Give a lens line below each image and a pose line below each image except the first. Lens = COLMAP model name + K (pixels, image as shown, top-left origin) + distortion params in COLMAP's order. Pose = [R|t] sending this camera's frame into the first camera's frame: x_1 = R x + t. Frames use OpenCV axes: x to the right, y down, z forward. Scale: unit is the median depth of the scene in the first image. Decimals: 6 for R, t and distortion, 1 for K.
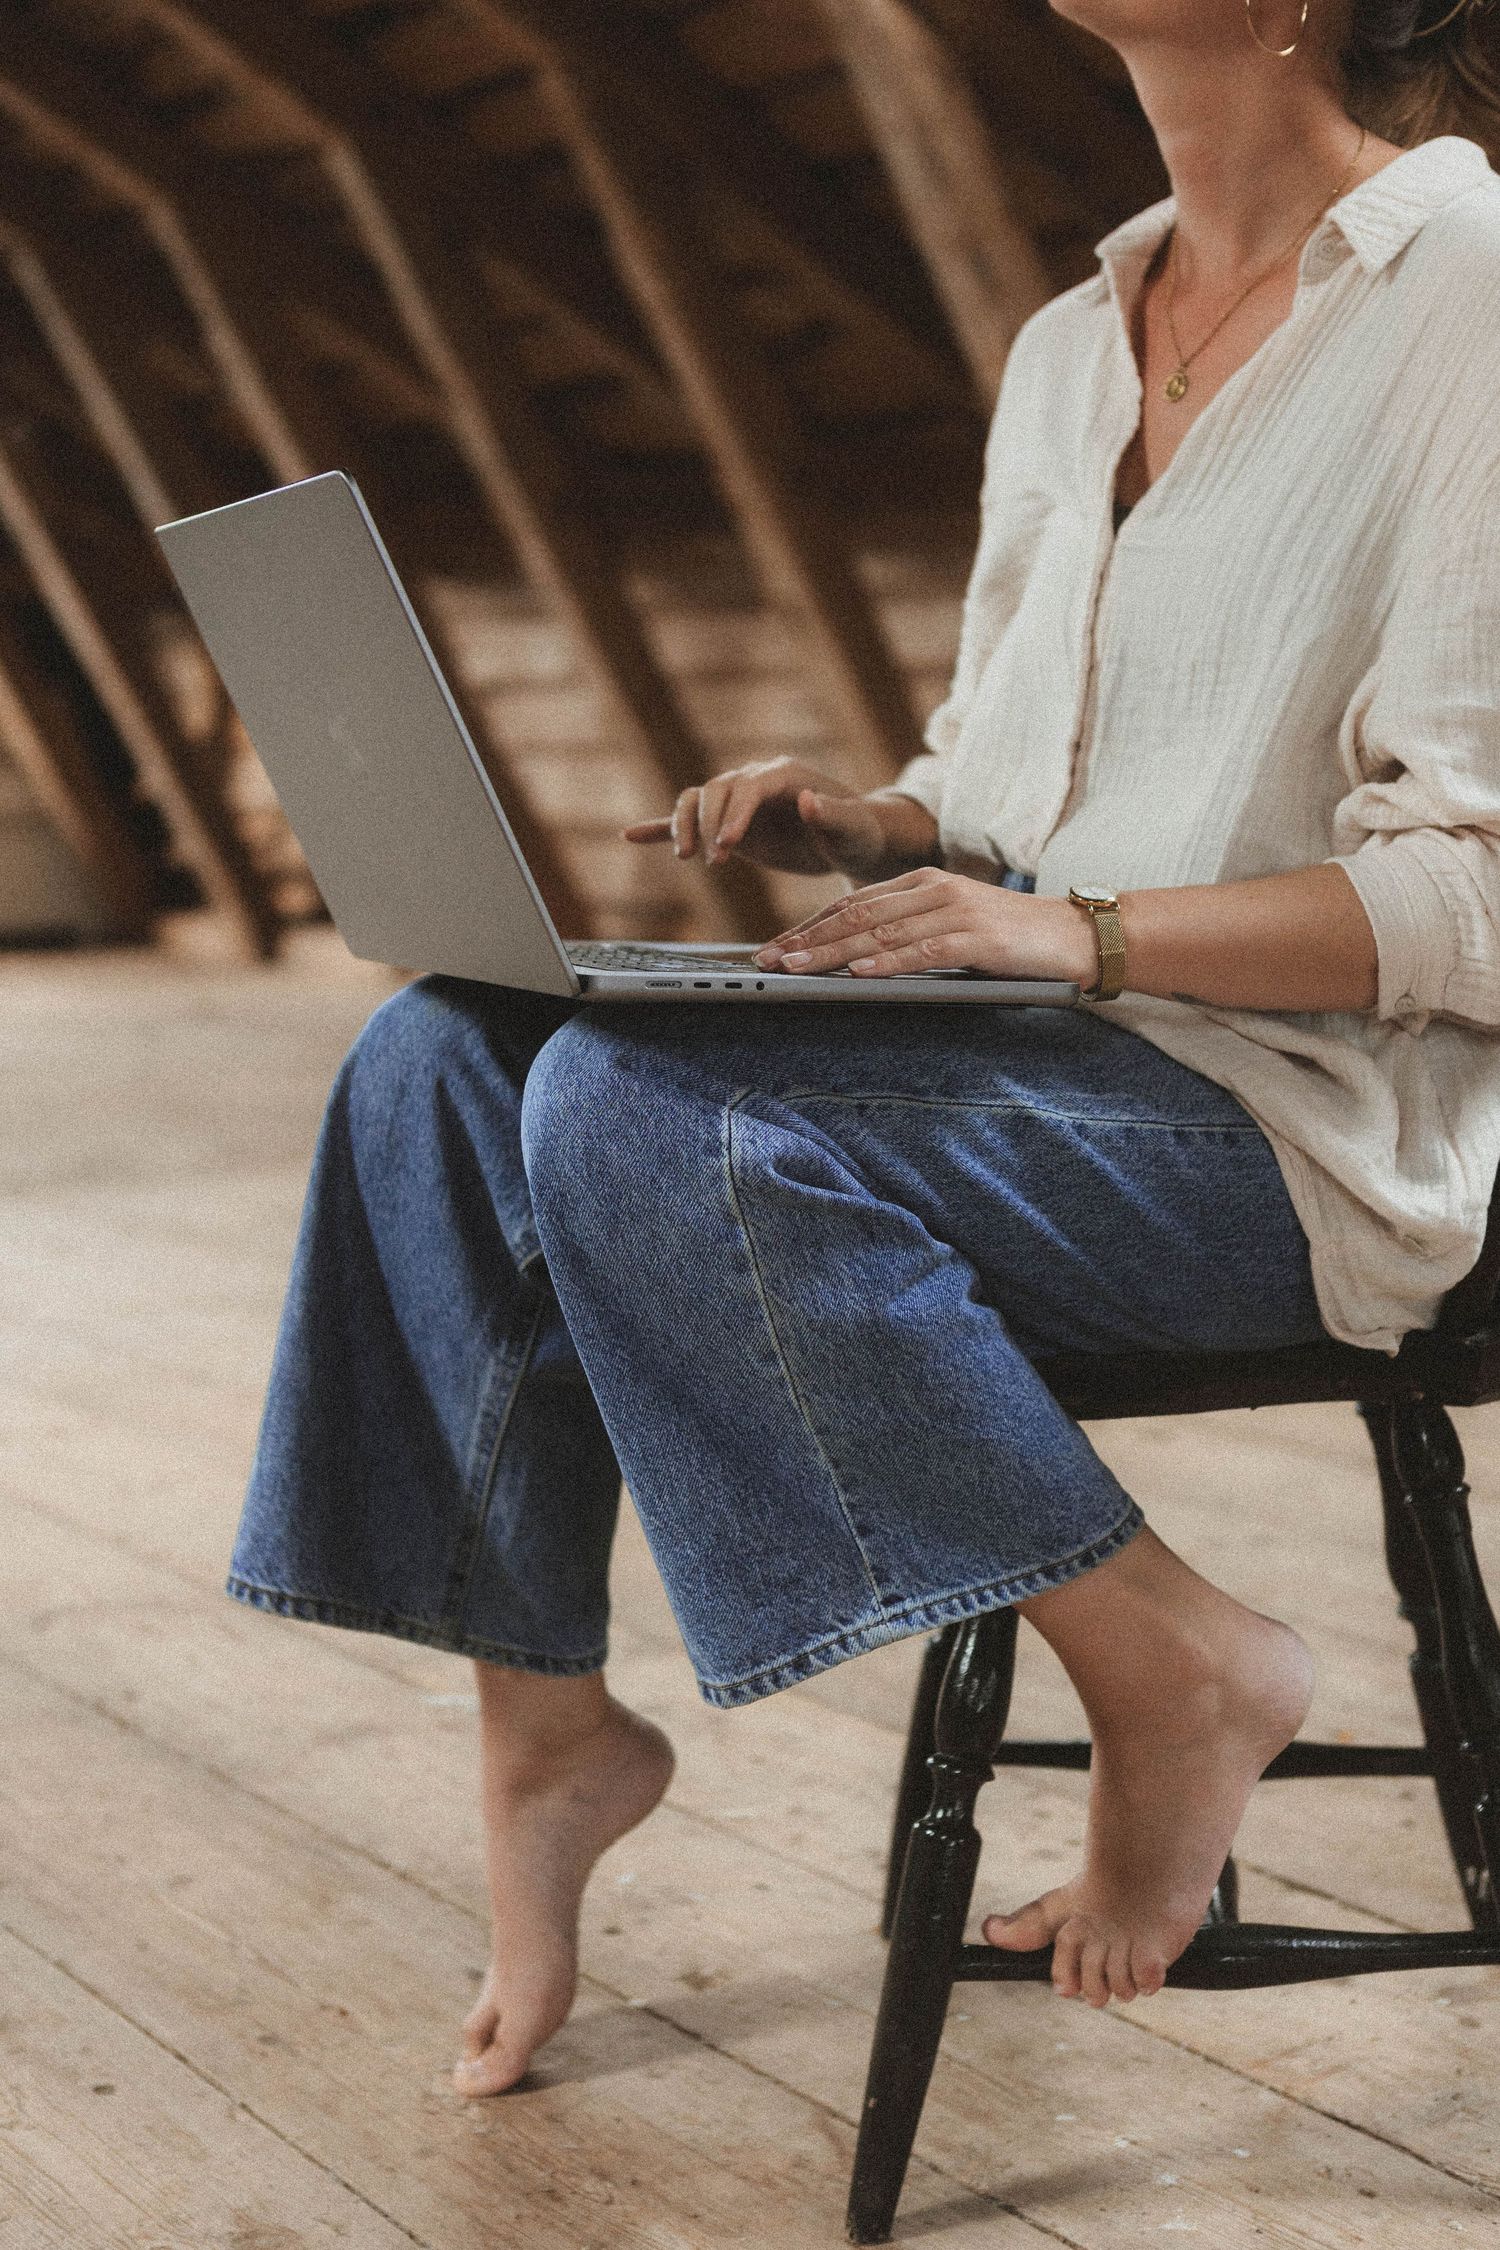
lens RADIAL K [[3241.3, 0, 753.9], [0, 3241.3, 1117.9], [0, 0, 1]] dist [-0.045370, 0.000000]
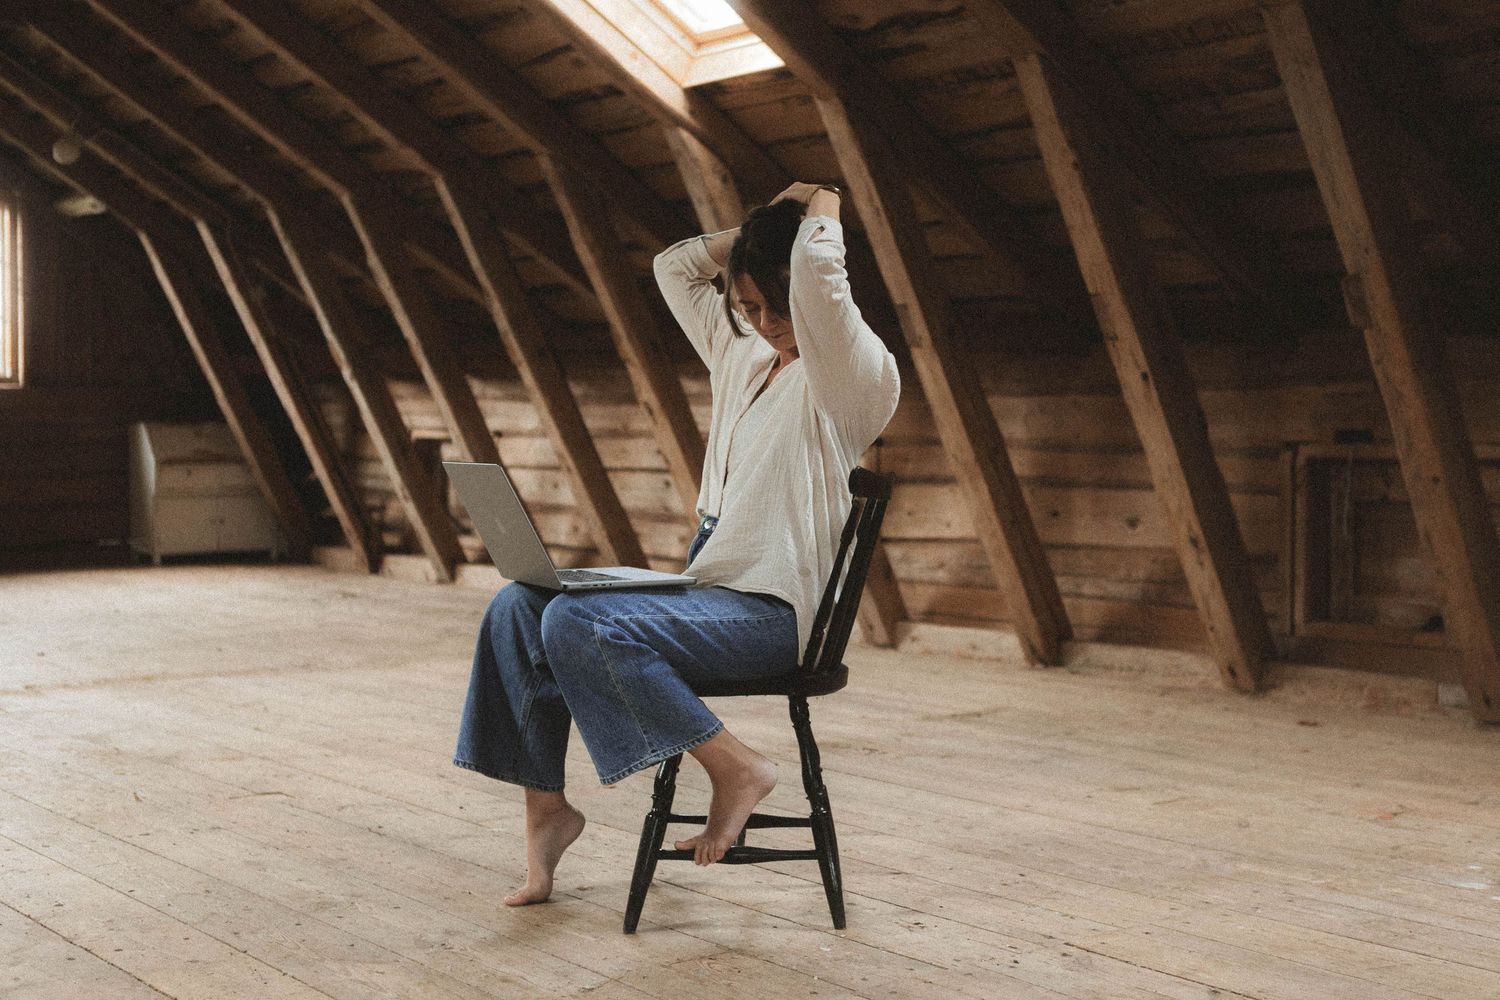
lens RADIAL K [[2060.4, 0, 731.2], [0, 2060.4, 476.3], [0, 0, 1]] dist [0.051517, 0.000000]
pose [[0.998474, 0.034128, 0.043425, 0.026954], [-0.029588, 0.994425, -0.101211, 0.069934], [-0.046637, 0.099772, 0.993917, -1.125375]]
